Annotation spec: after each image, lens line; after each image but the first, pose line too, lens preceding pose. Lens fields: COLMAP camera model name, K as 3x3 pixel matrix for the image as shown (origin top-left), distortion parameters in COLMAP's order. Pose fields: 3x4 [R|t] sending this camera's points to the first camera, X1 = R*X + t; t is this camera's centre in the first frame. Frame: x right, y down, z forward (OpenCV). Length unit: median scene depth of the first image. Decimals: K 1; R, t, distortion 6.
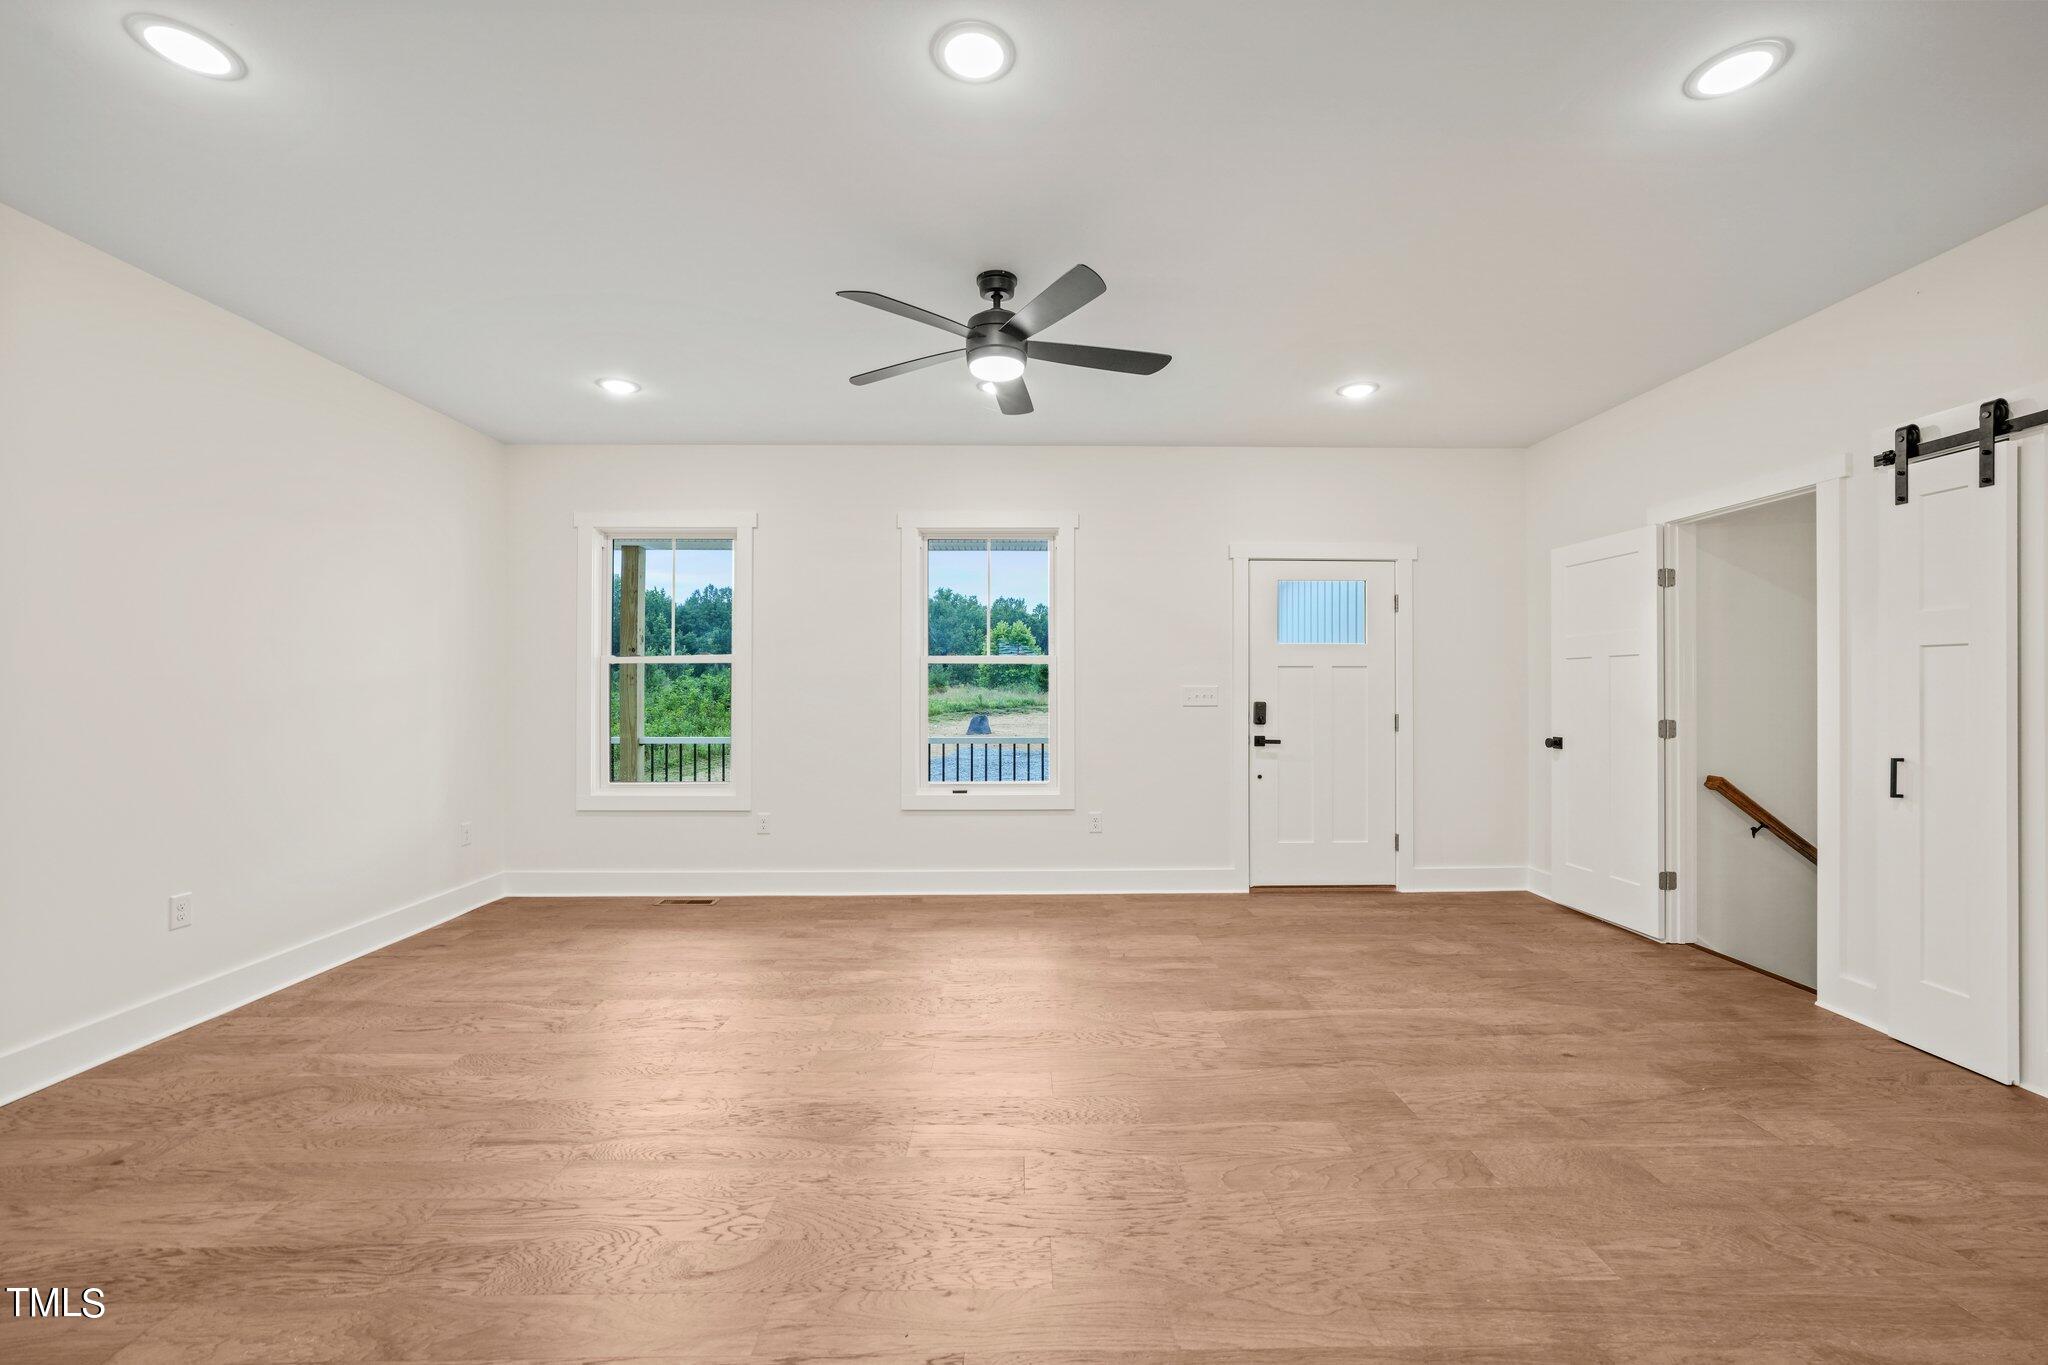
lens RADIAL K [[830.7, 0, 1029.7], [0, 830.7, 686.5], [0, 0, 1]] dist [-0.013781, 0.004885]
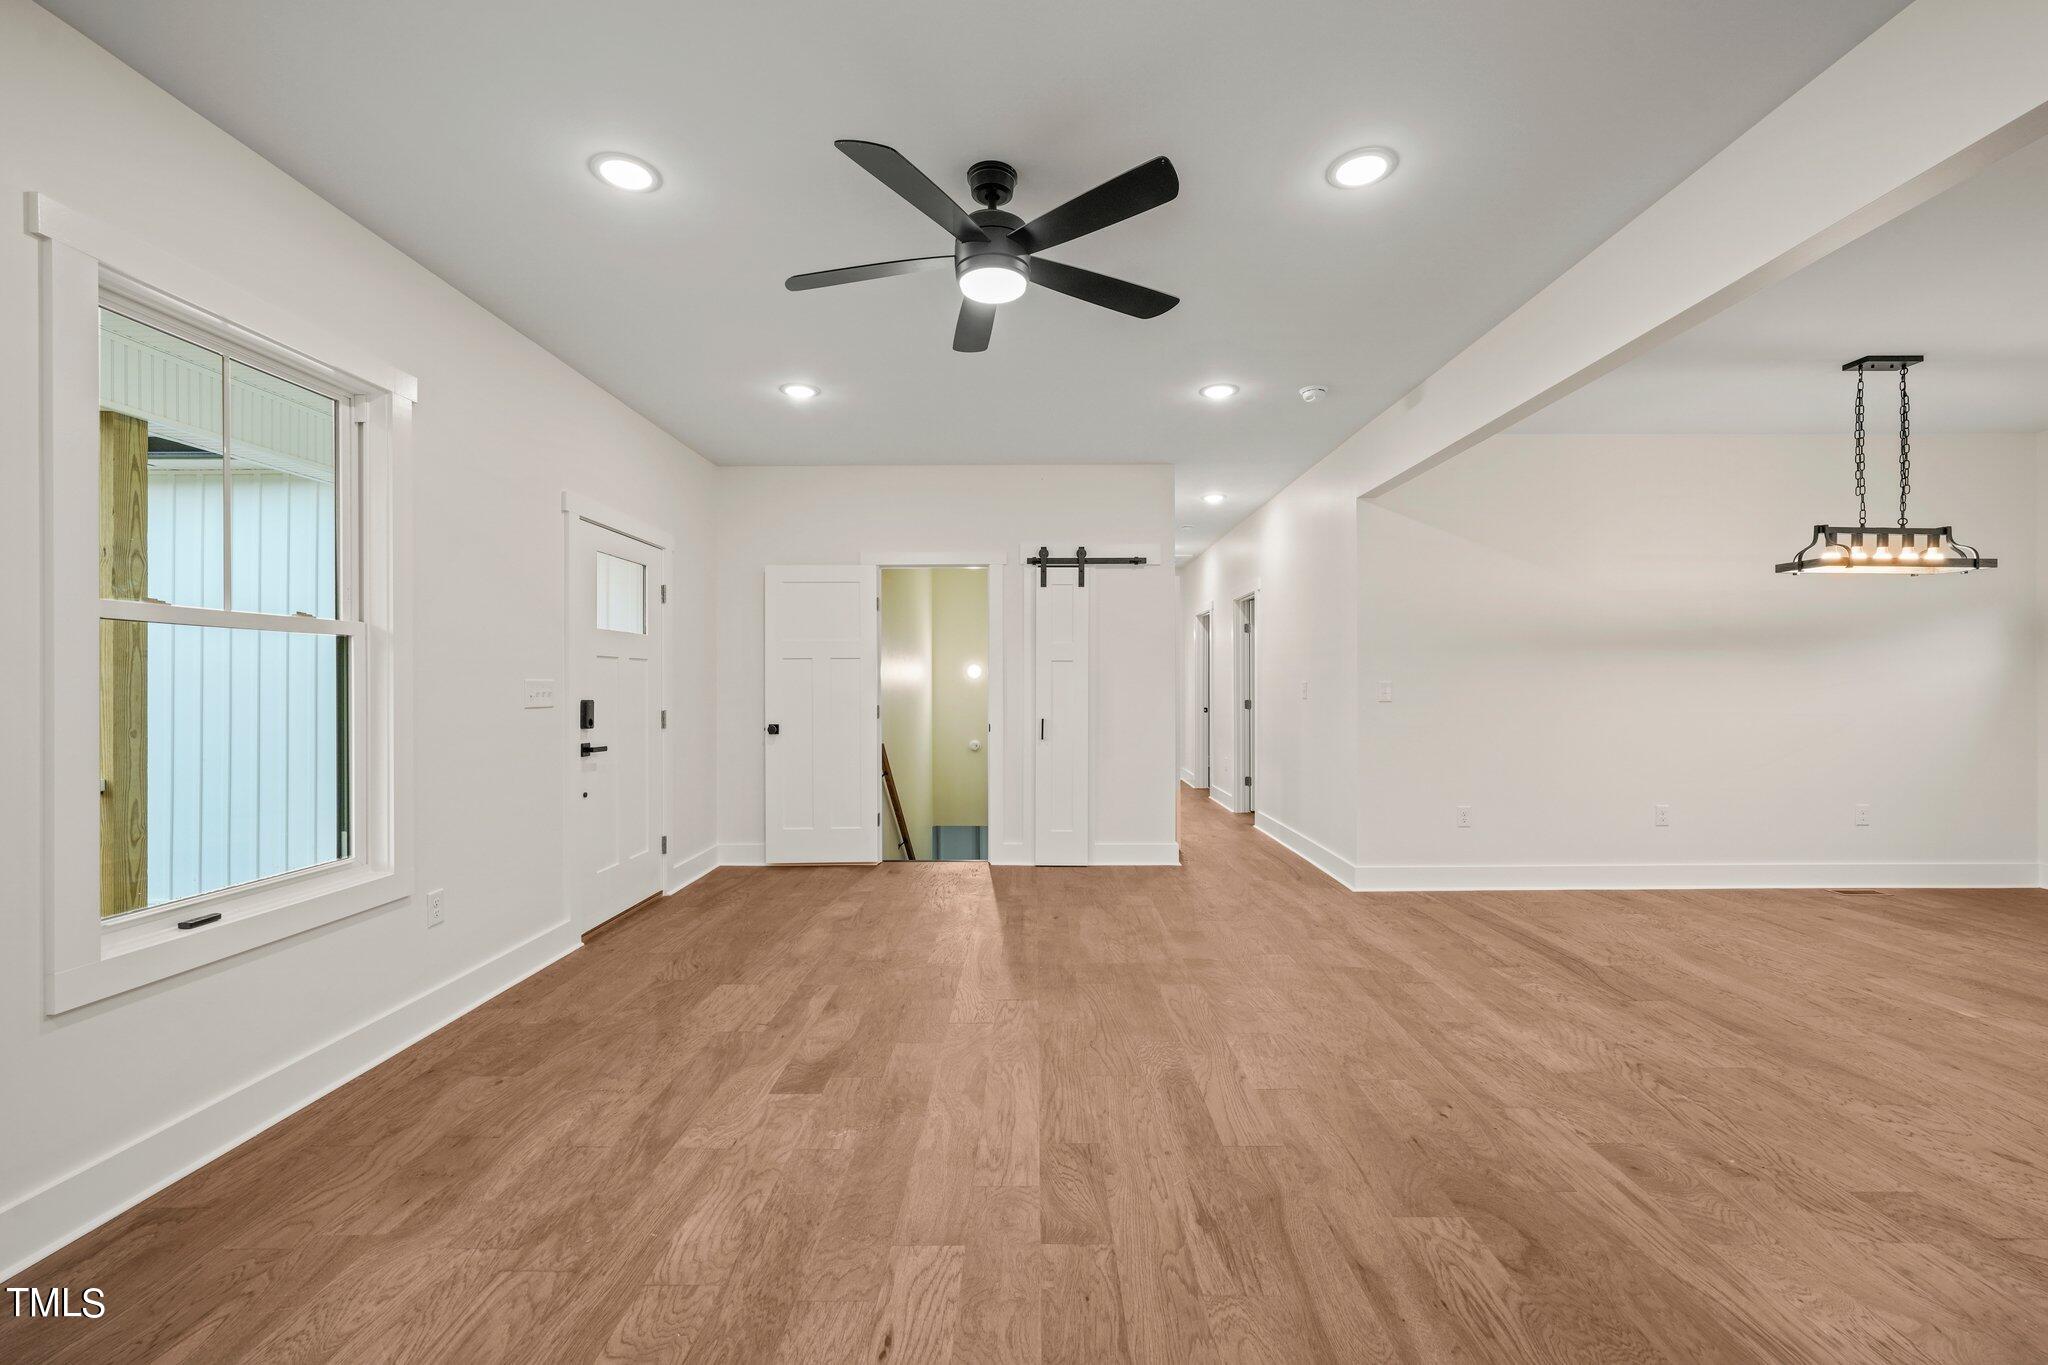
lens RADIAL K [[830.7, 0, 1035.2], [0, 830.7, 682.6], [0, 0, 1]] dist [-0.013781, 0.004885]
pose [[0.016498, 0.002406, 0.999861, -0.897478], [0.000797, 0.999997, -0.002420, 0.007455], [-0.999864, 0.000837, 0.016496, 0.995984]]
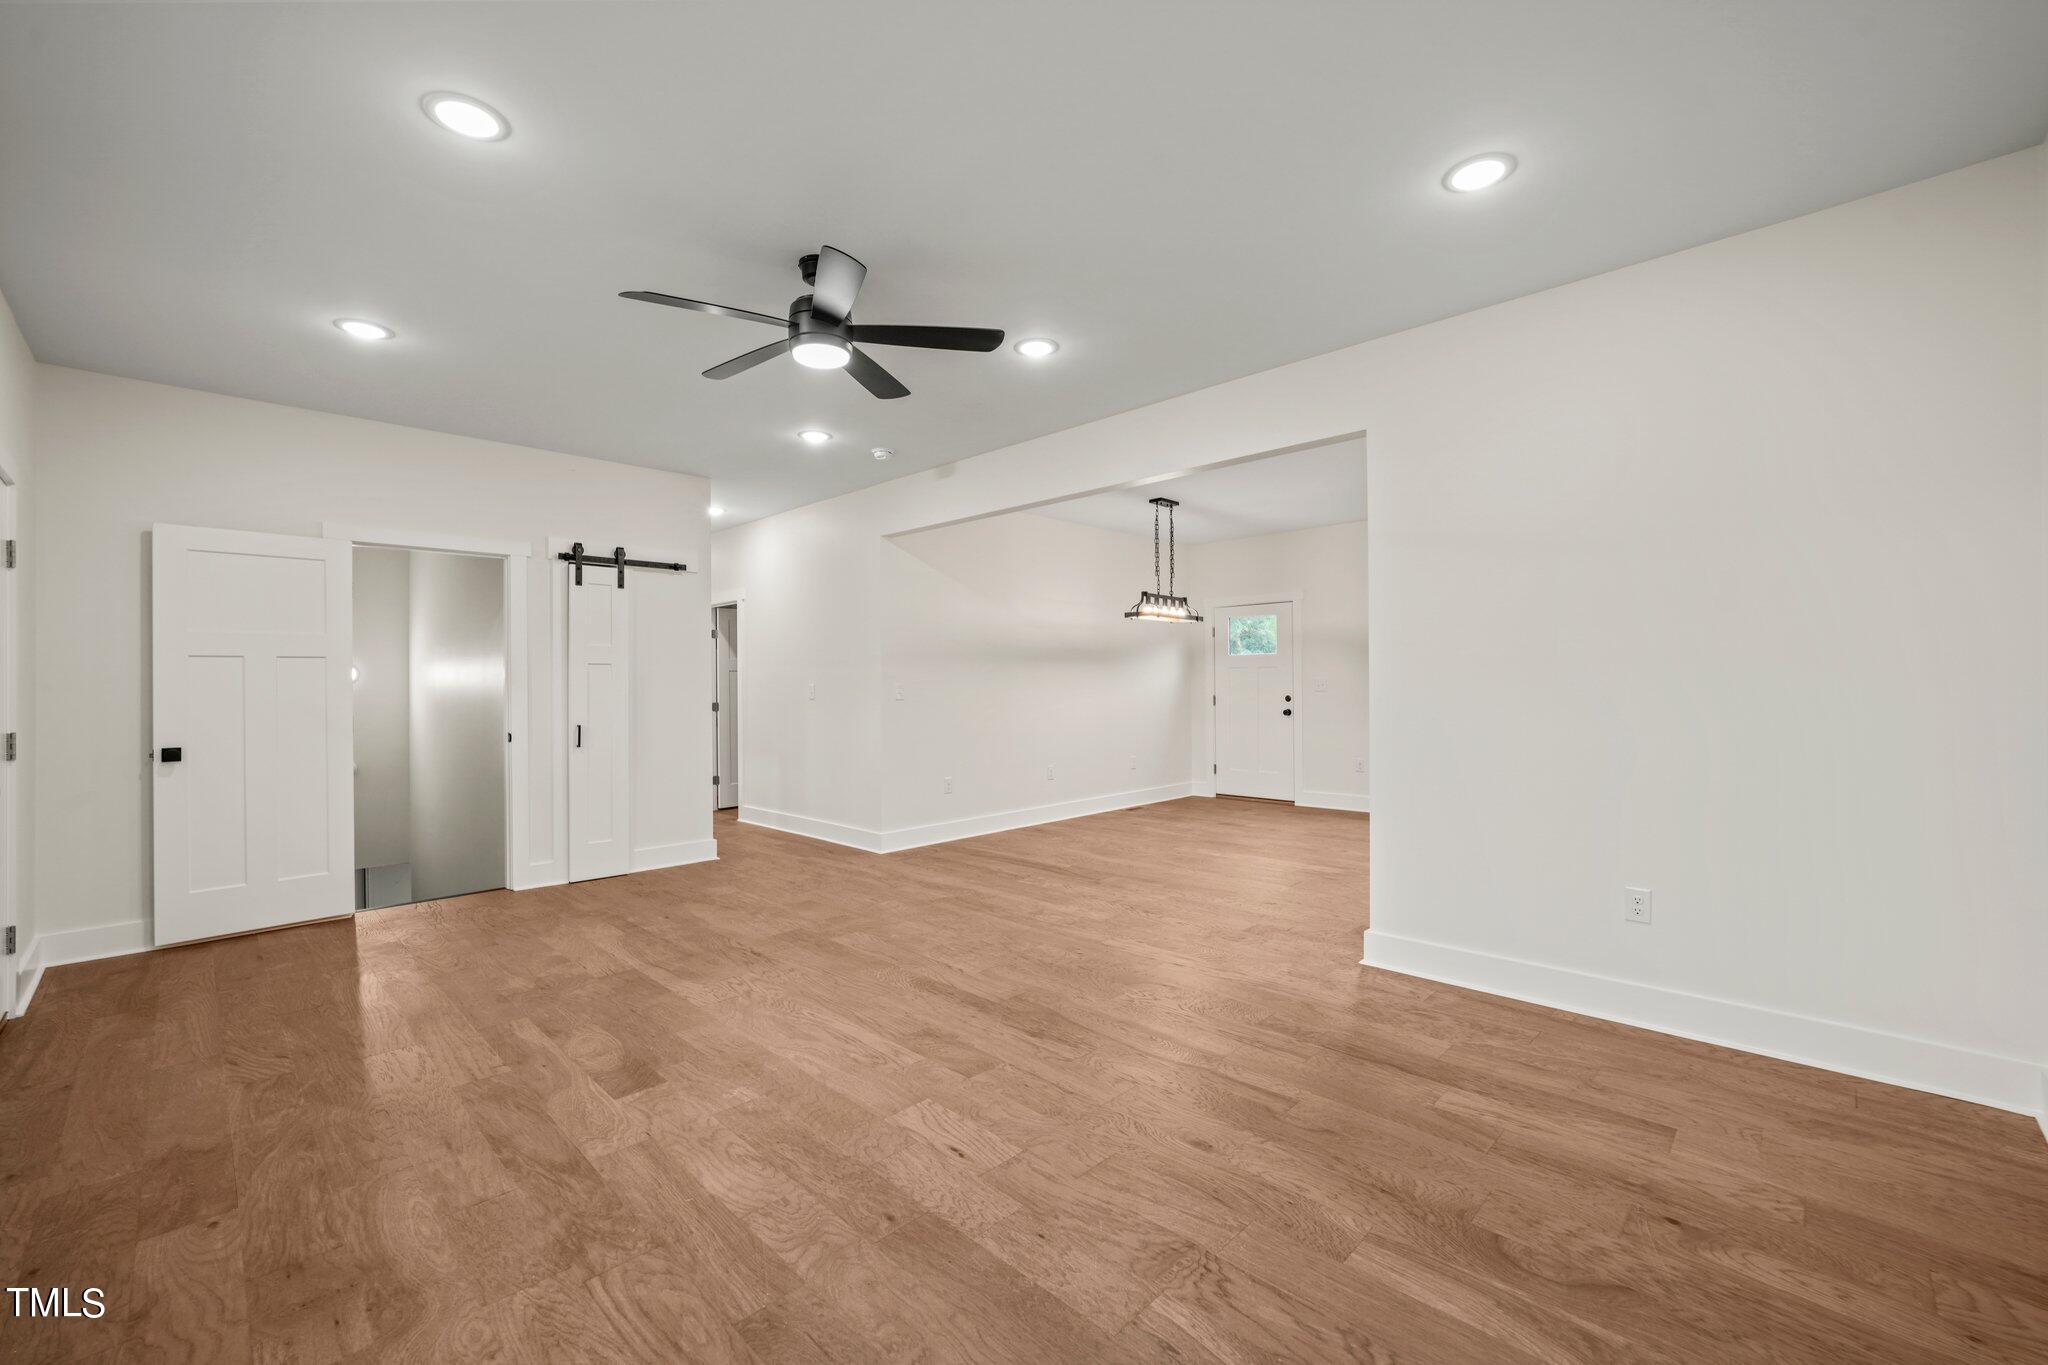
lens RADIAL K [[830.7, 0, 1036.5], [0, 830.7, 682.1], [0, 0, 1]] dist [-0.013781, 0.004885]
pose [[-0.708197, 0.008007, 0.705970, -0.957971], [0.008293, 0.999961, -0.003023, 0.006555], [-0.705967, 0.003714, -0.708235, 1.595816]]
